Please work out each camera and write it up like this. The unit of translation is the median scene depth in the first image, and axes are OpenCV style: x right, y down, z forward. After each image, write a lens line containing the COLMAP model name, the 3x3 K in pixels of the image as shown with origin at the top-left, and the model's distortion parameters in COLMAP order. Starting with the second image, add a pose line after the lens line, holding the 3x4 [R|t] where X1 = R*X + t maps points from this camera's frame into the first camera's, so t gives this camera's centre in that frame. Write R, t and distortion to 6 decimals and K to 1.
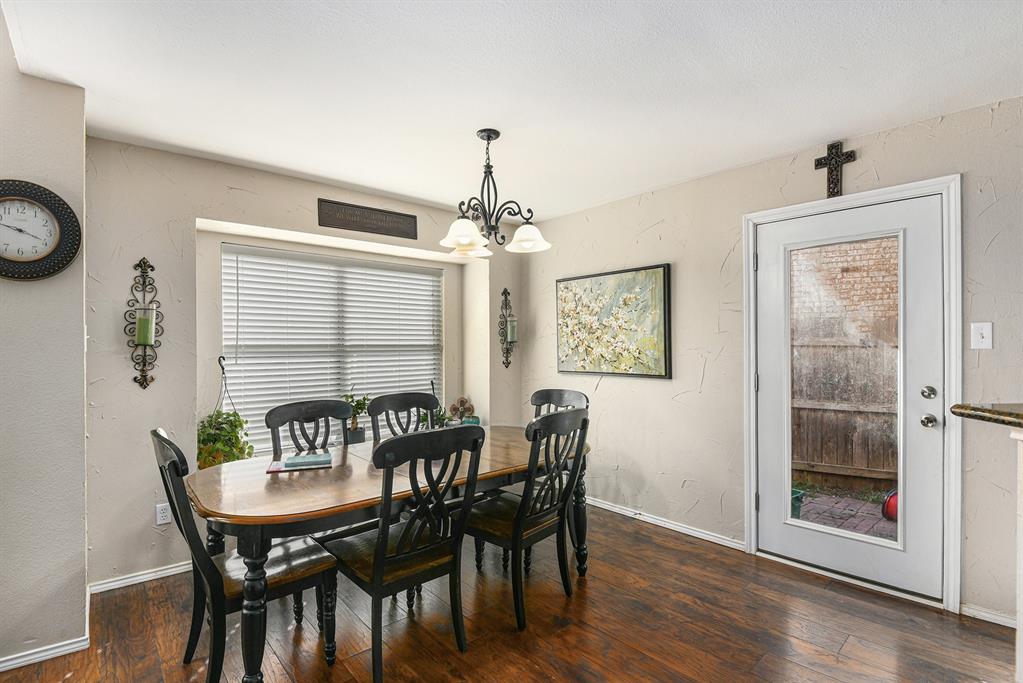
lens RADIAL K [[479.5, 0, 509.2], [0, 479.5, 350.0], [0, 0, 1]] dist [-0.018926, -0.012649]
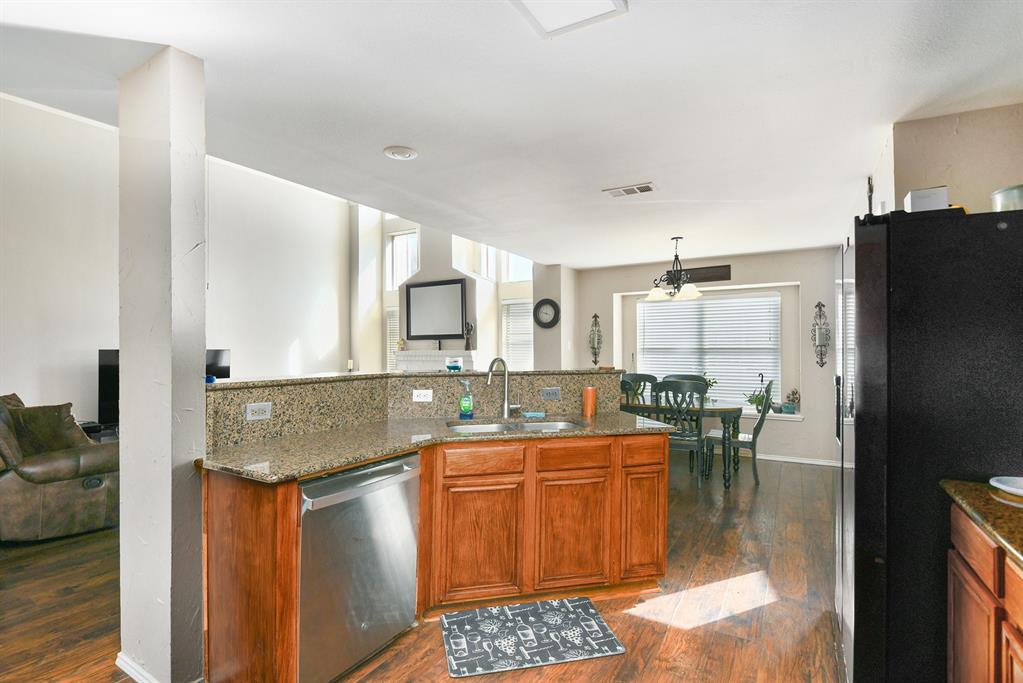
lens RADIAL K [[479.5, 0, 509.2], [0, 479.5, 350.0], [0, 0, 1]] dist [-0.018926, -0.012649]
pose [[0.302270, 0.002023, -0.953220, 1.364310], [-0.011808, 0.999929, -0.001622, 0.009469], [0.953149, 0.011746, 0.302272, -0.190717]]
